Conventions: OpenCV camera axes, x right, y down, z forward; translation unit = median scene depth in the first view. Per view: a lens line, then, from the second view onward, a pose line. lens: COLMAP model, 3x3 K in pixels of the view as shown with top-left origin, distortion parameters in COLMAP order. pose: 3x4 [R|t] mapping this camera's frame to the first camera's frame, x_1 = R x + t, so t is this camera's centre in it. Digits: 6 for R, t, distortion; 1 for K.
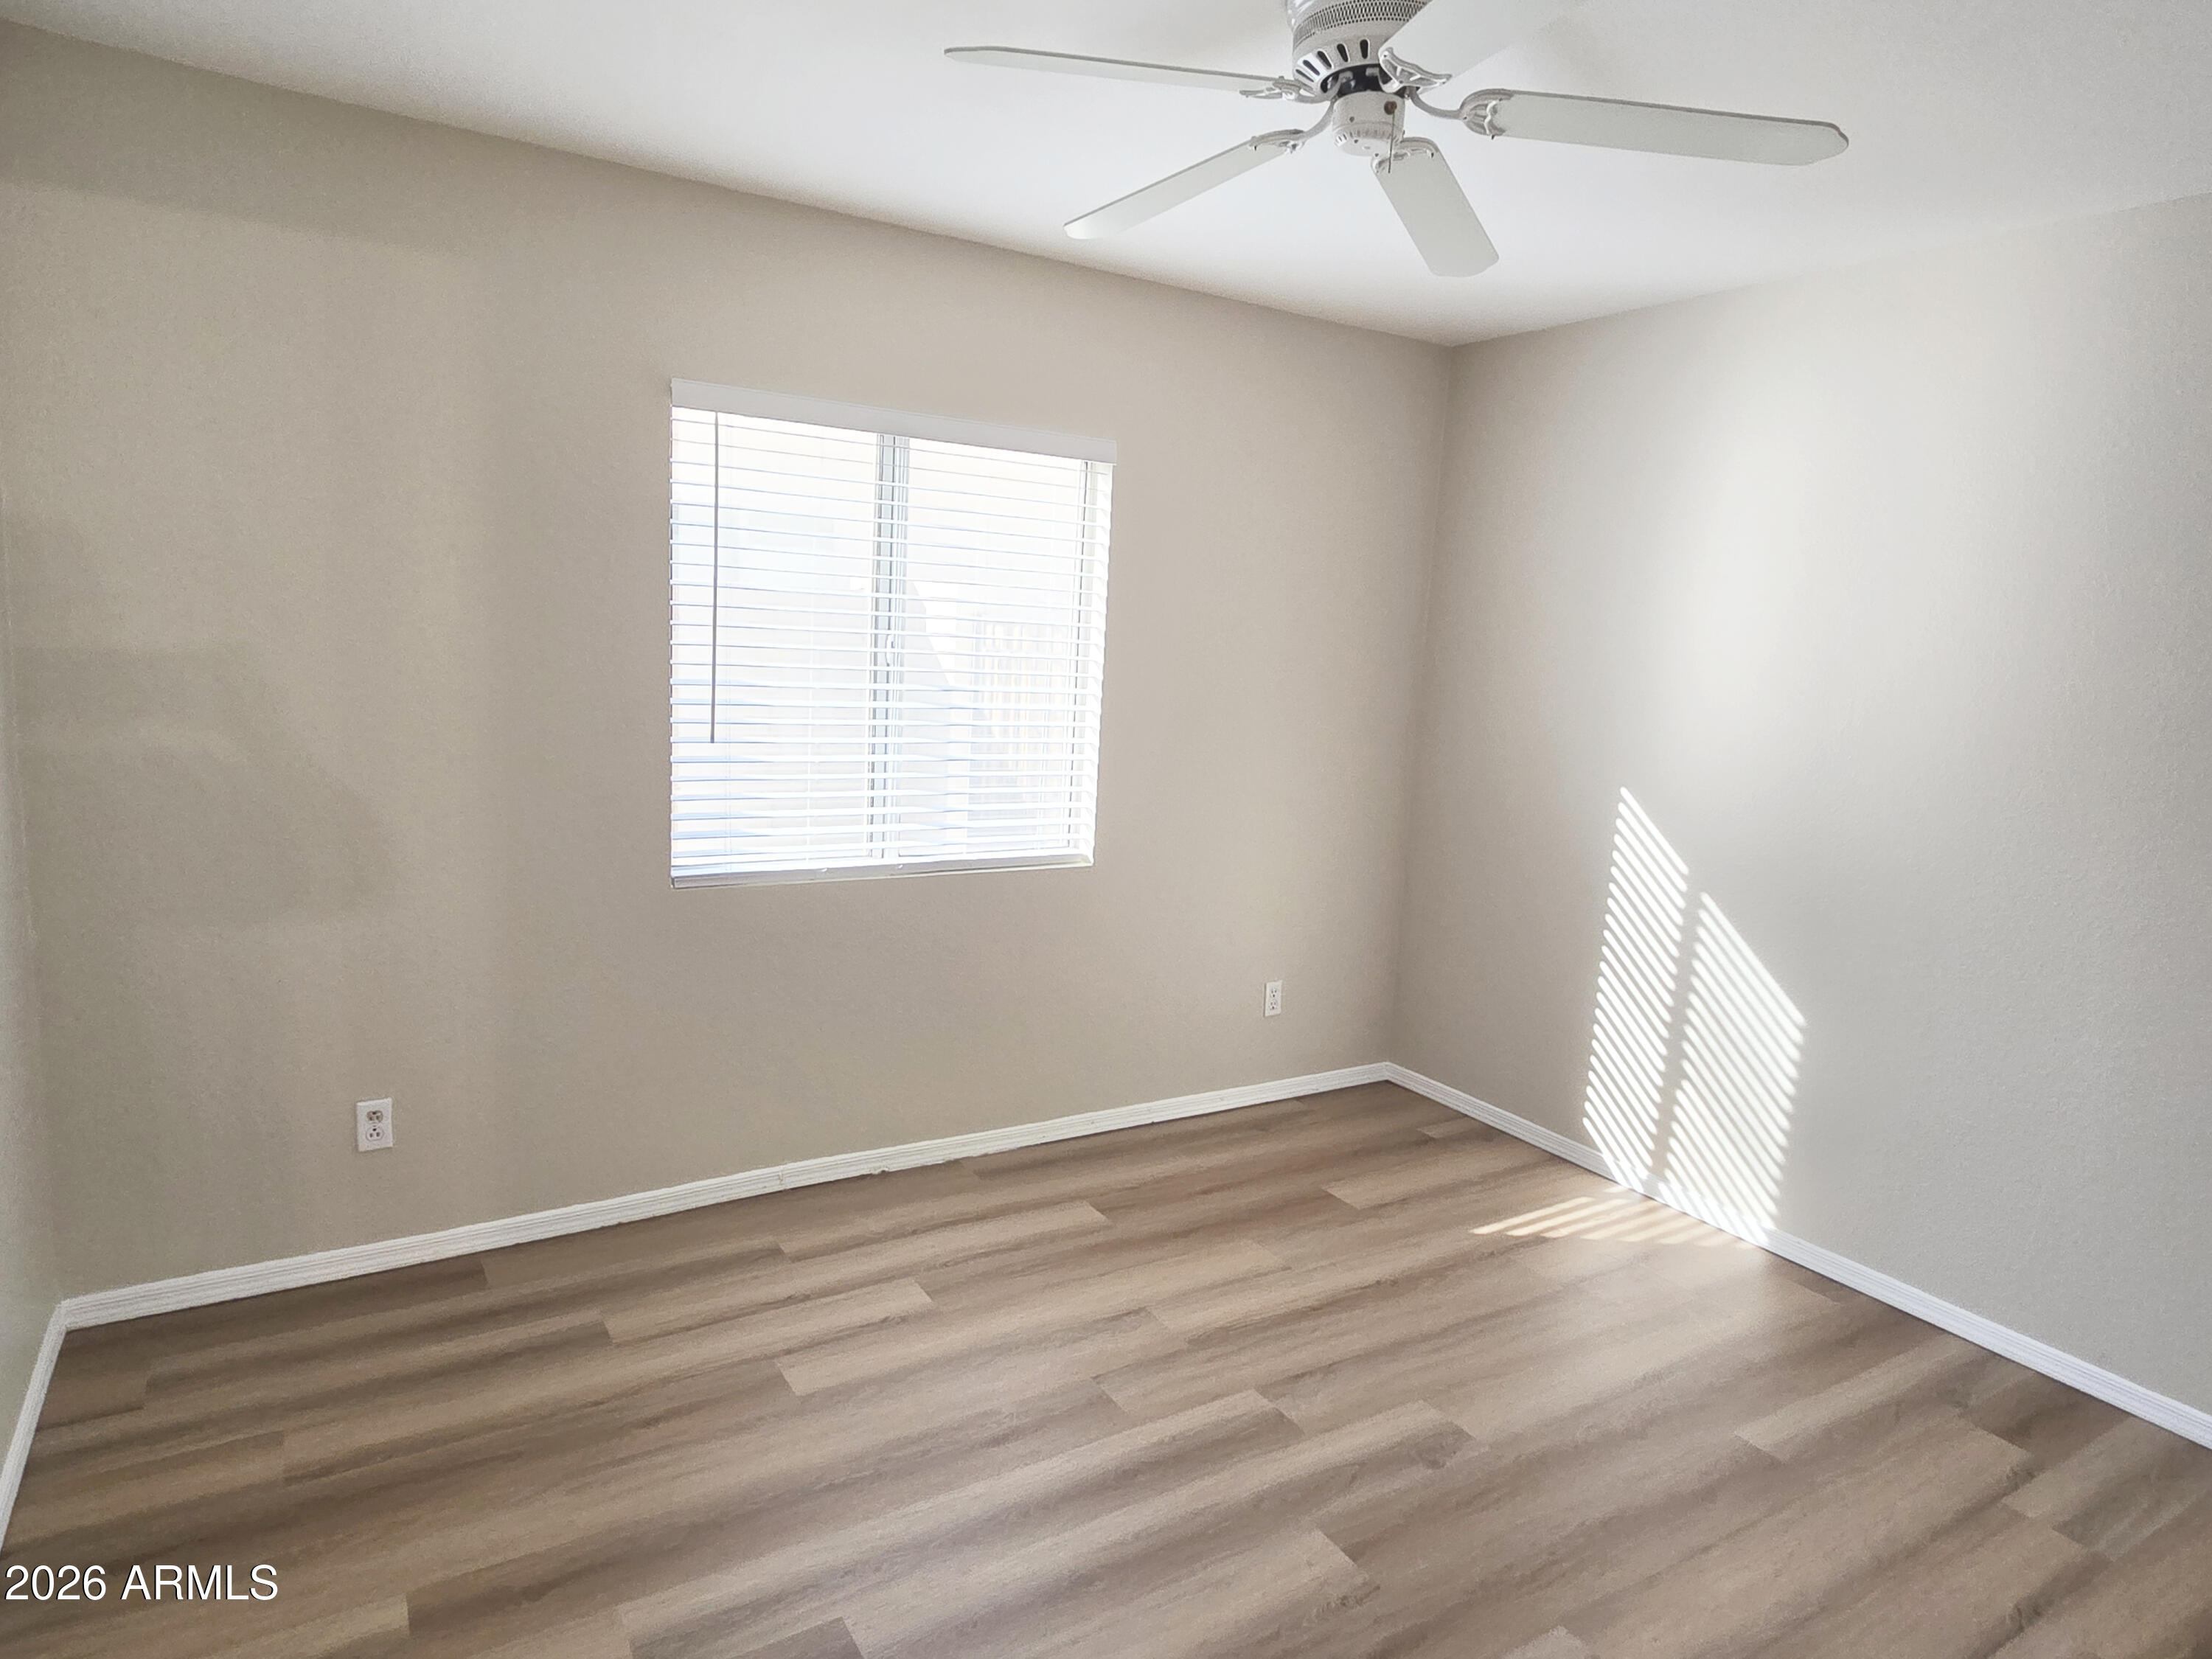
lens RADIAL K [[1299.1, 0, 1097.2], [0, 1299.1, 826.0], [0, 0, 1]] dist [-0.000023, -0.001430]
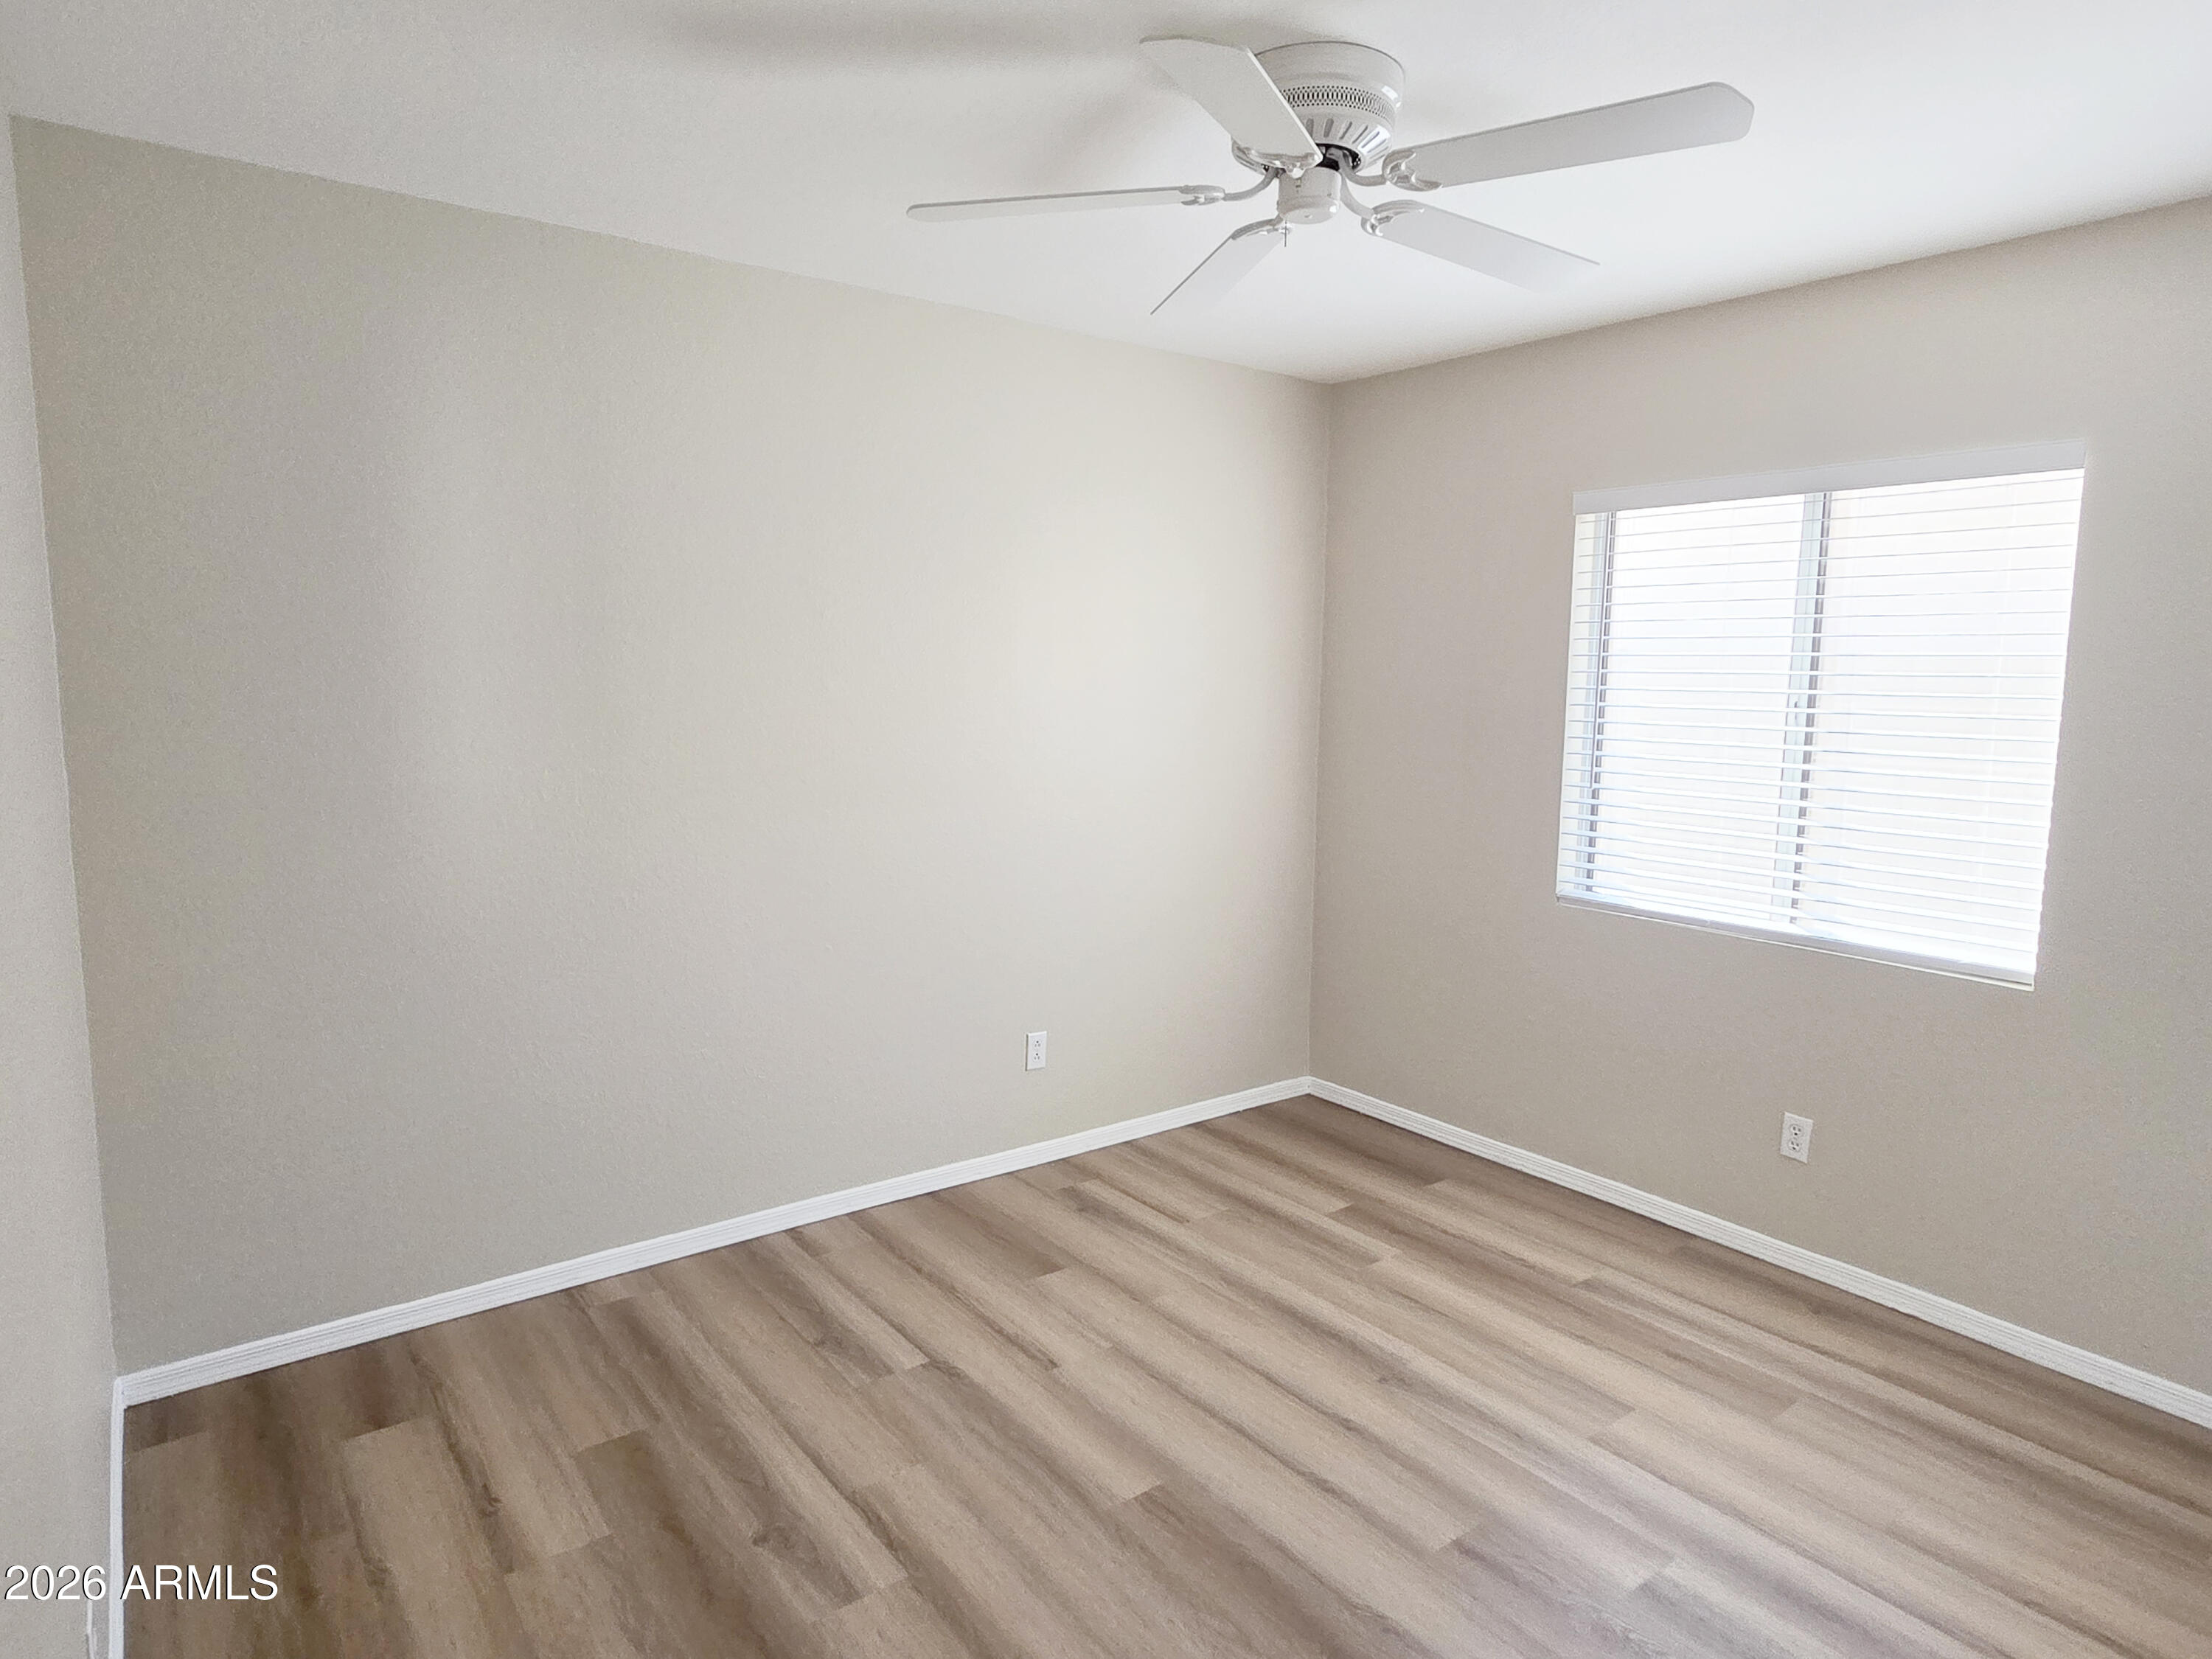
lens RADIAL K [[1299.1, 0, 1097.2], [0, 1299.1, 826.0], [0, 0, 1]] dist [-0.000023, -0.001430]
pose [[0.074203, 0.077090, -0.994259, 0.806259], [-0.136156, 0.988454, 0.066479, -0.046683], [0.987905, 0.130441, 0.083843, 0.445555]]
